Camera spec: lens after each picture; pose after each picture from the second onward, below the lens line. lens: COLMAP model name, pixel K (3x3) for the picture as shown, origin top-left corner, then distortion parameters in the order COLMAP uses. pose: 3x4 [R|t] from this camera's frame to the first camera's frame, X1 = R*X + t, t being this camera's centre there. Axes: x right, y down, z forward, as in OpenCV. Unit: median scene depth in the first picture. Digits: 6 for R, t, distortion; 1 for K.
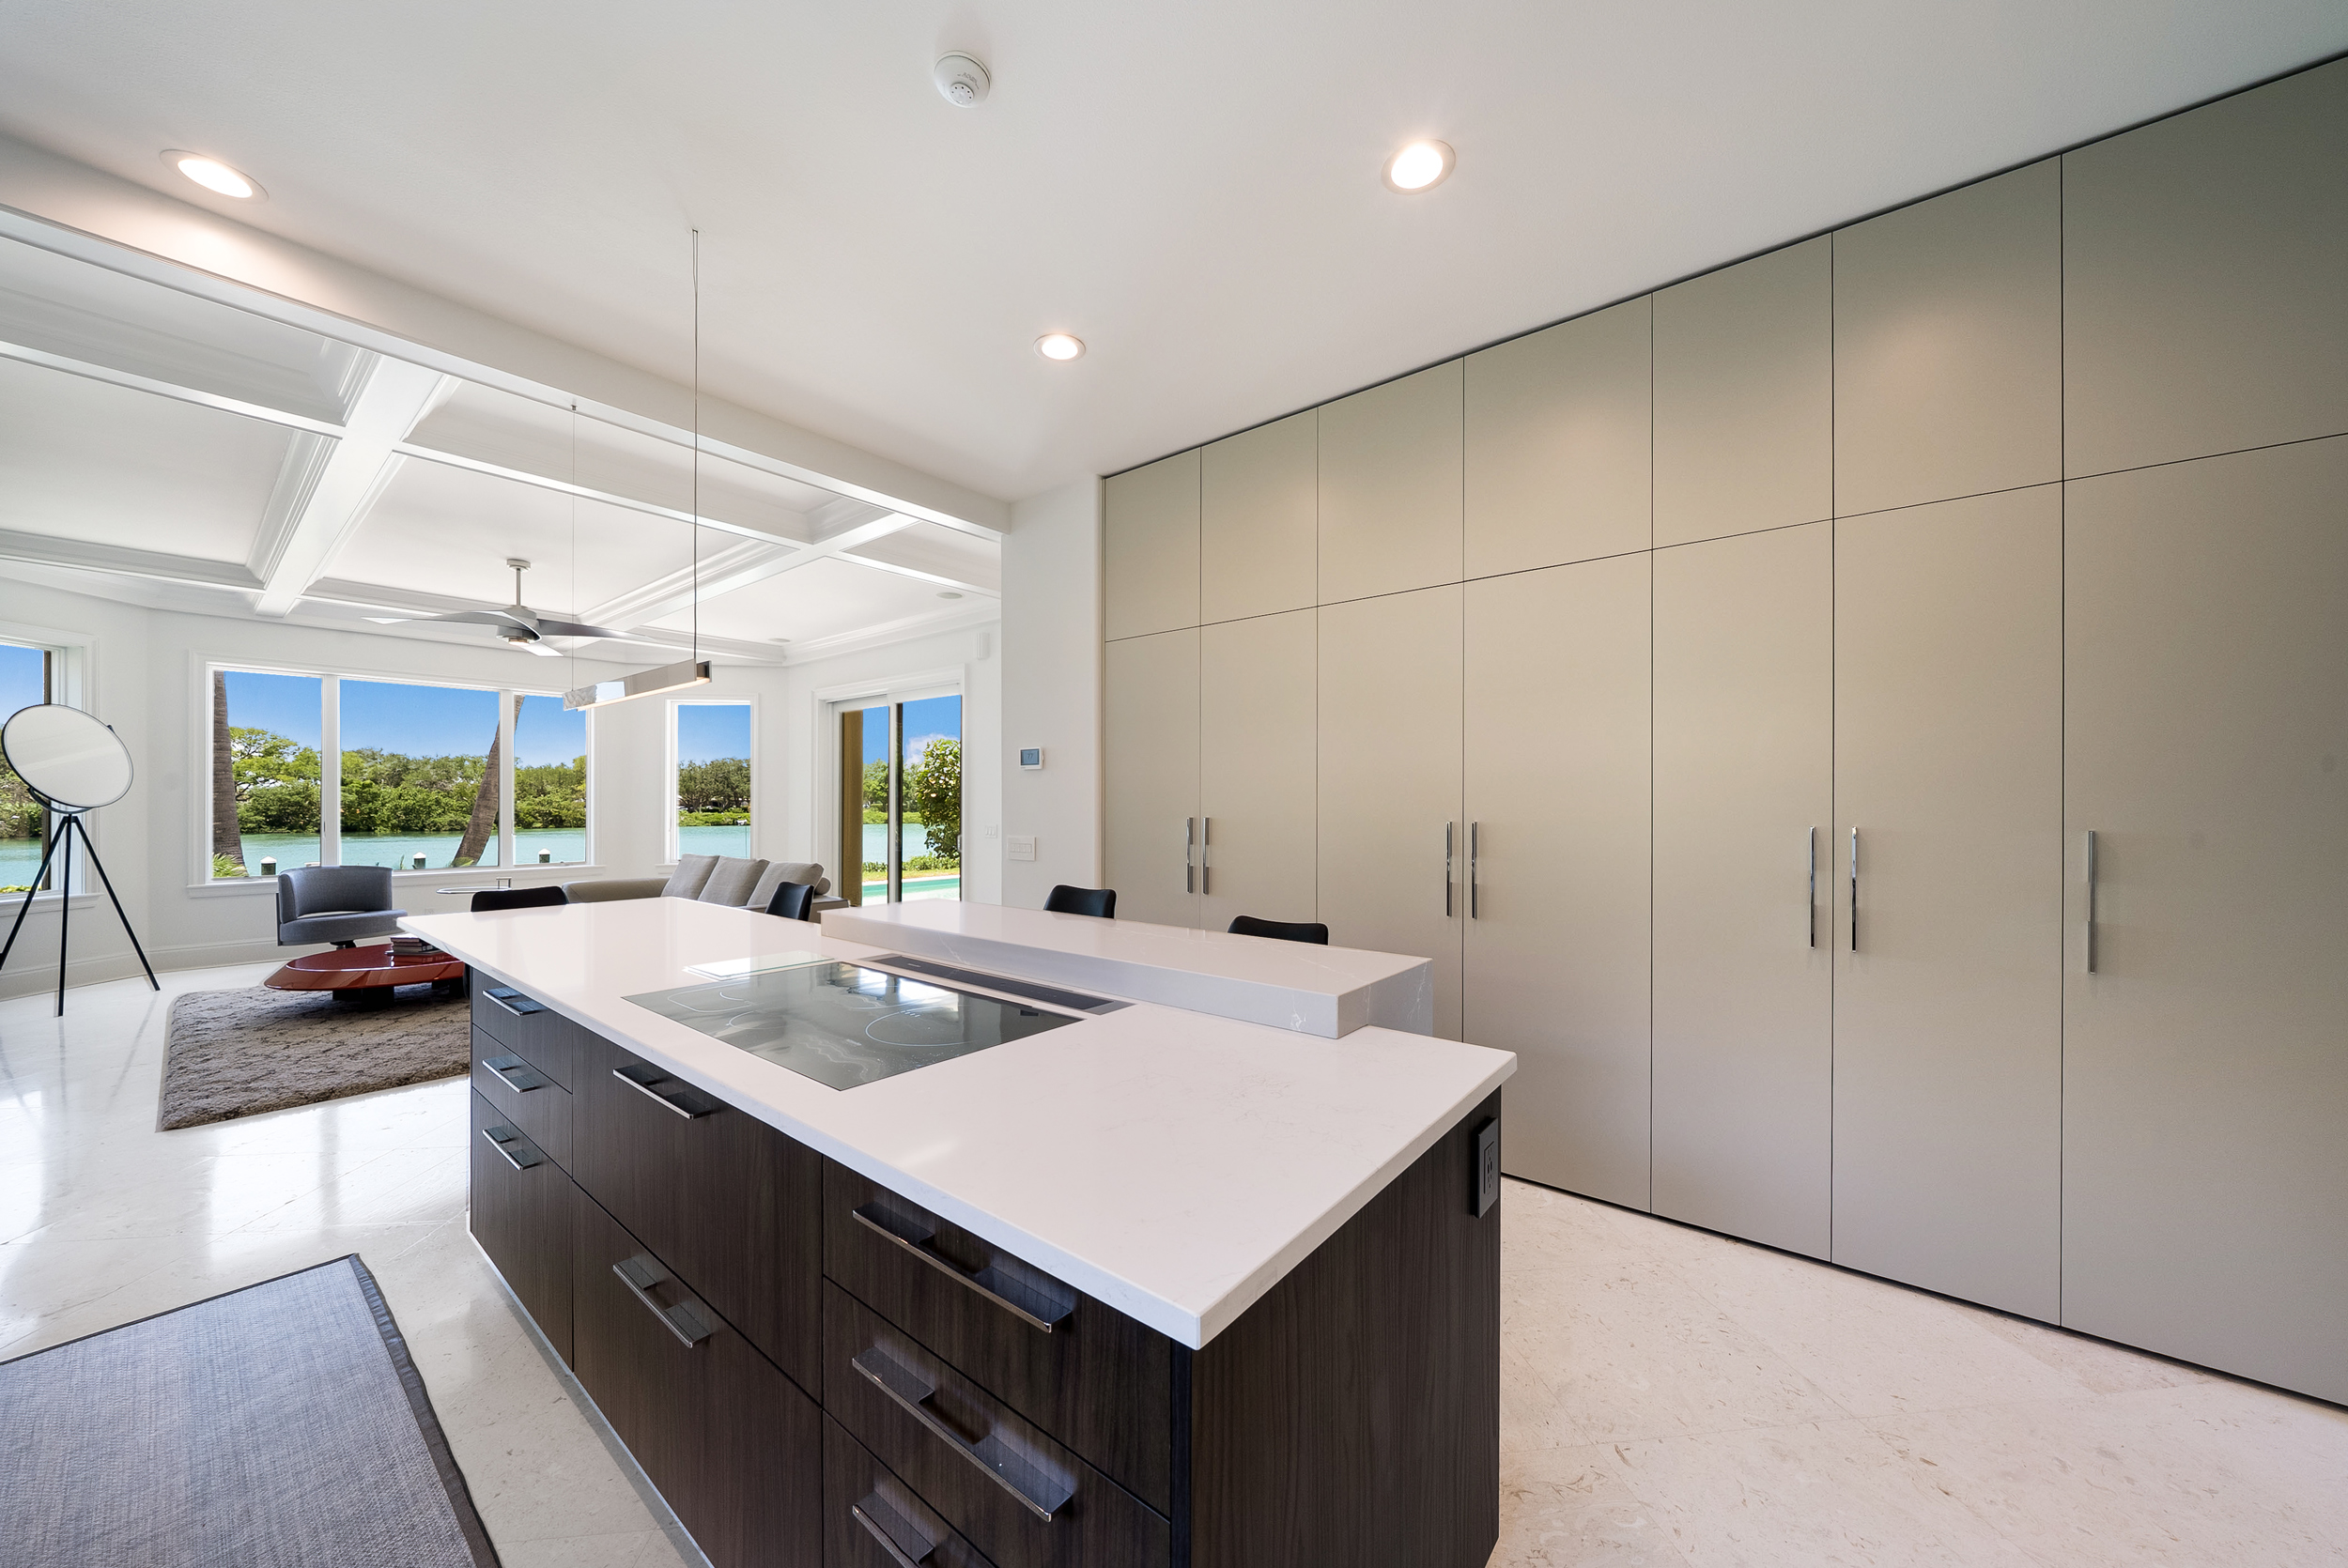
lens RADIAL K [[809.9, 0, 1174.5], [0, 809.9, 802.1], [0, 0, 1]] dist [-0.001323, -0.000124]
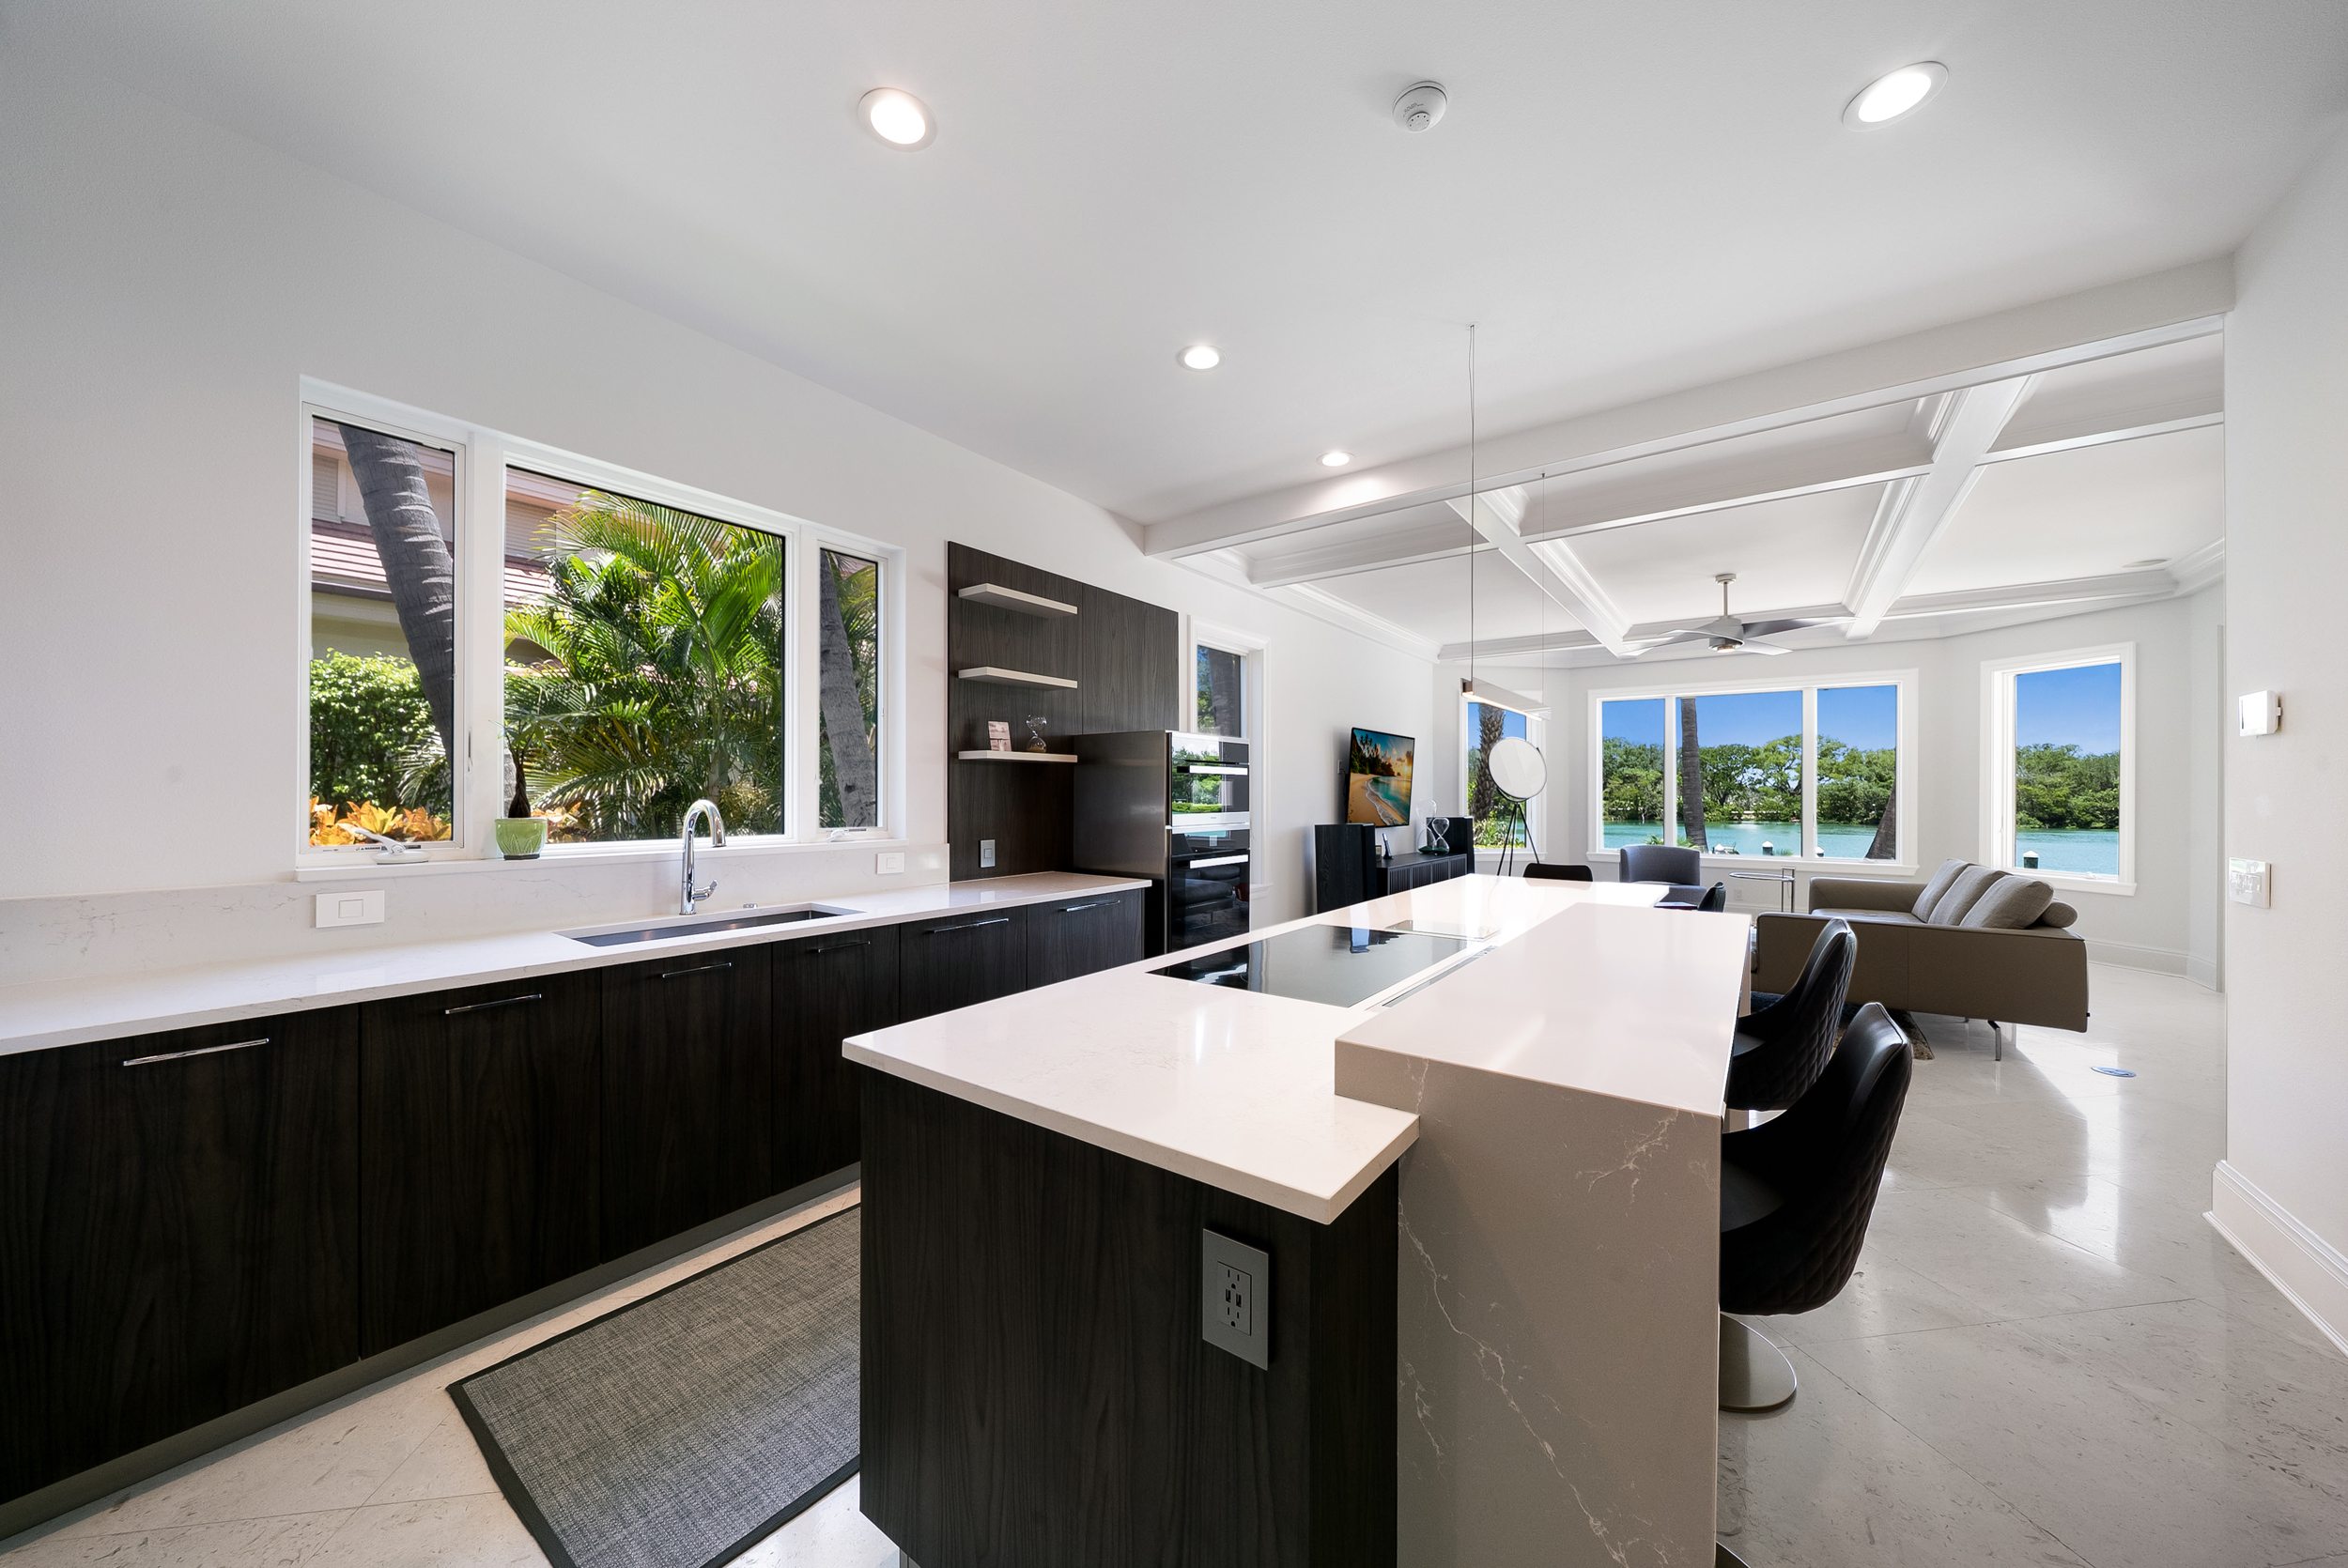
lens RADIAL K [[804.1, 0, 1161.0], [0, 804.1, 792.7], [0, 0, 1]] dist [-0.001955, -0.000108]
pose [[0.027042, -0.002765, -0.999630, 0.244995], [-0.002899, 0.999992, -0.002845, 0.002253], [0.999630, 0.002975, 0.027034, 0.198318]]
